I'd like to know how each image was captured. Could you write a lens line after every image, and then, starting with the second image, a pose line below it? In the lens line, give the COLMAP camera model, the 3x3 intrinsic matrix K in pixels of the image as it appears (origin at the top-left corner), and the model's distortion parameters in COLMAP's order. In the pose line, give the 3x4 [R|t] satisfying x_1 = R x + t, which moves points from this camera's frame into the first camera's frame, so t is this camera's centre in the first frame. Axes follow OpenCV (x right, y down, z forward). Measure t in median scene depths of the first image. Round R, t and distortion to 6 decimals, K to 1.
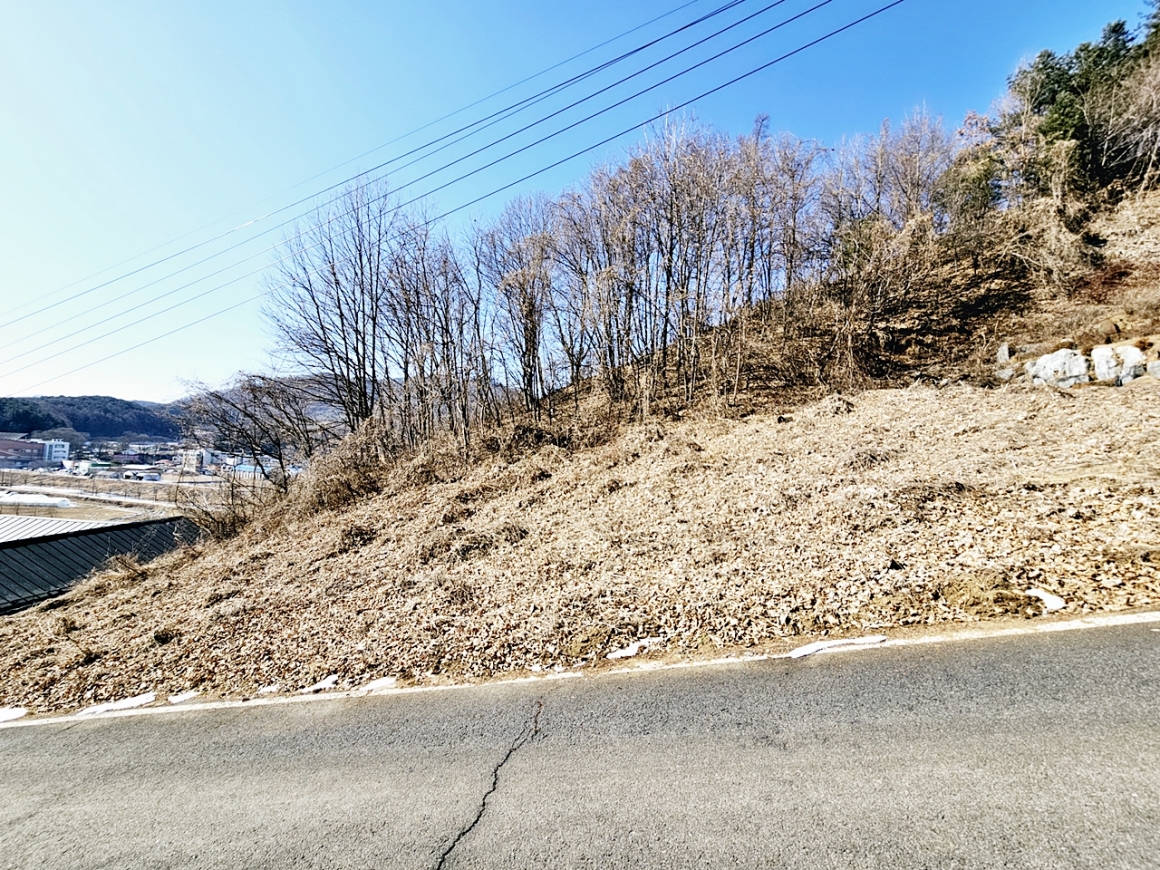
lens RADIAL K [[473.3, 0, 579.2], [0, 473.3, 431.4], [0, 0, 1]] dist [-0.000994, 0.000917]
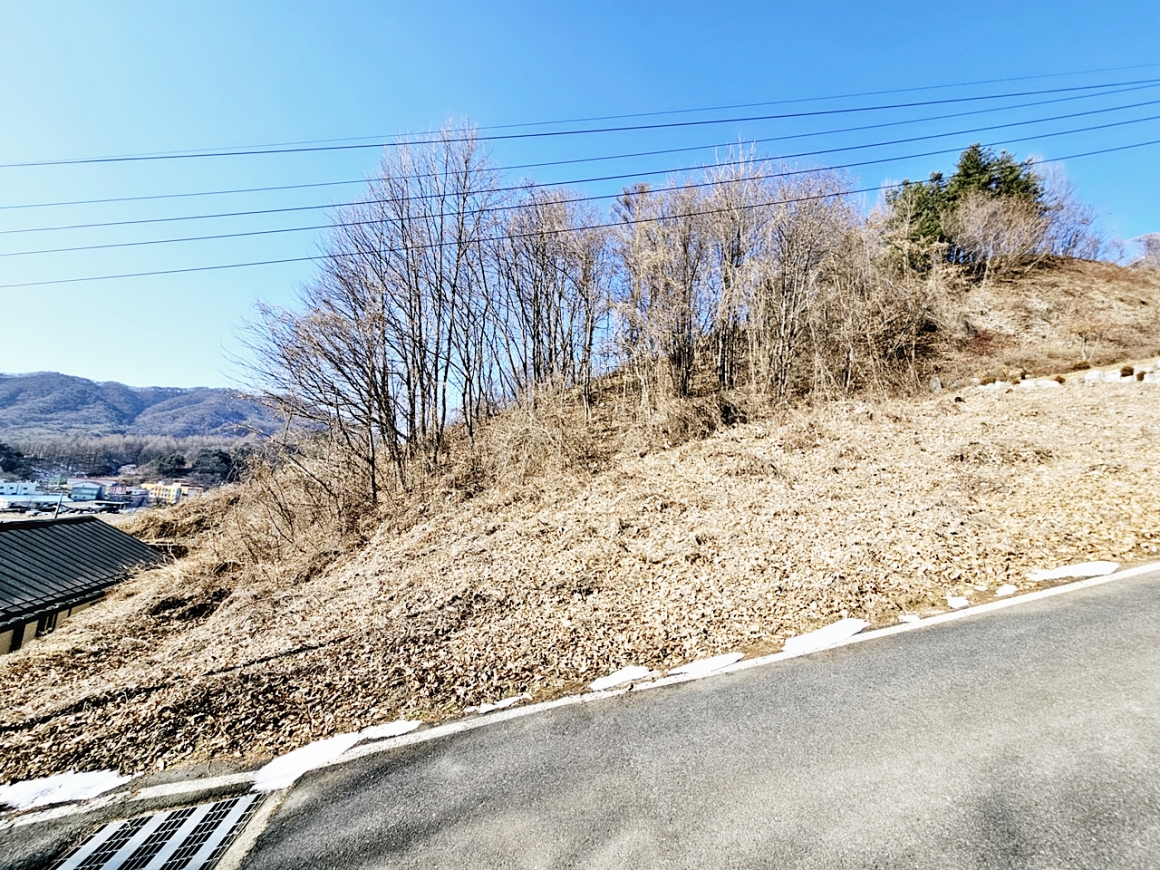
lens RADIAL K [[473.3, 0, 582.7], [0, 473.3, 430.8], [0, 0, 1]] dist [-0.000994, 0.000917]
pose [[0.935433, 0.059515, 0.348457, -0.853038], [-0.033924, 0.996290, -0.079095, 0.174008], [-0.351872, 0.062167, 0.933982, 0.202601]]
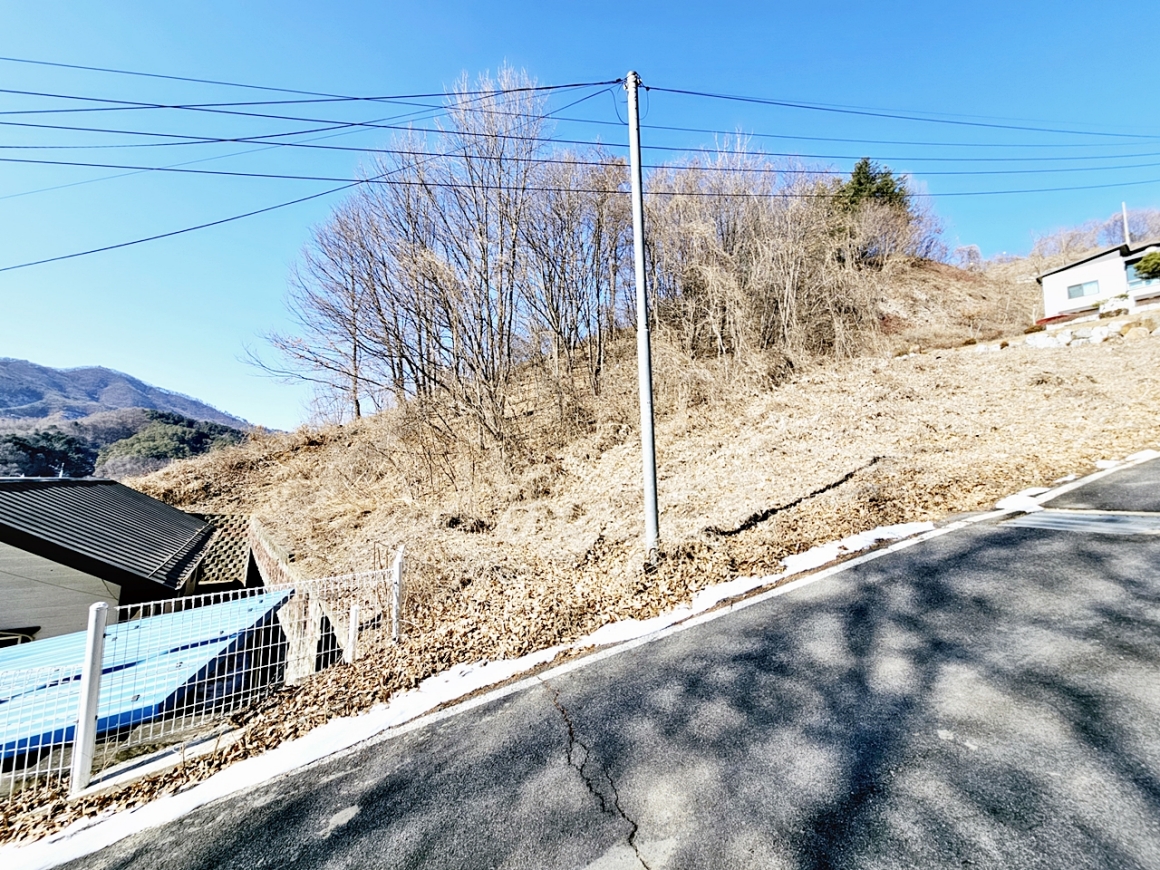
lens RADIAL K [[473.3, 0, 579.5], [0, 473.3, 434.2], [0, 0, 1]] dist [-0.000994, 0.000917]
pose [[0.826296, 0.026212, 0.562626, -1.419138], [-0.008612, 0.999388, -0.033912, 0.284049], [-0.563171, 0.023175, 0.826016, 0.363776]]
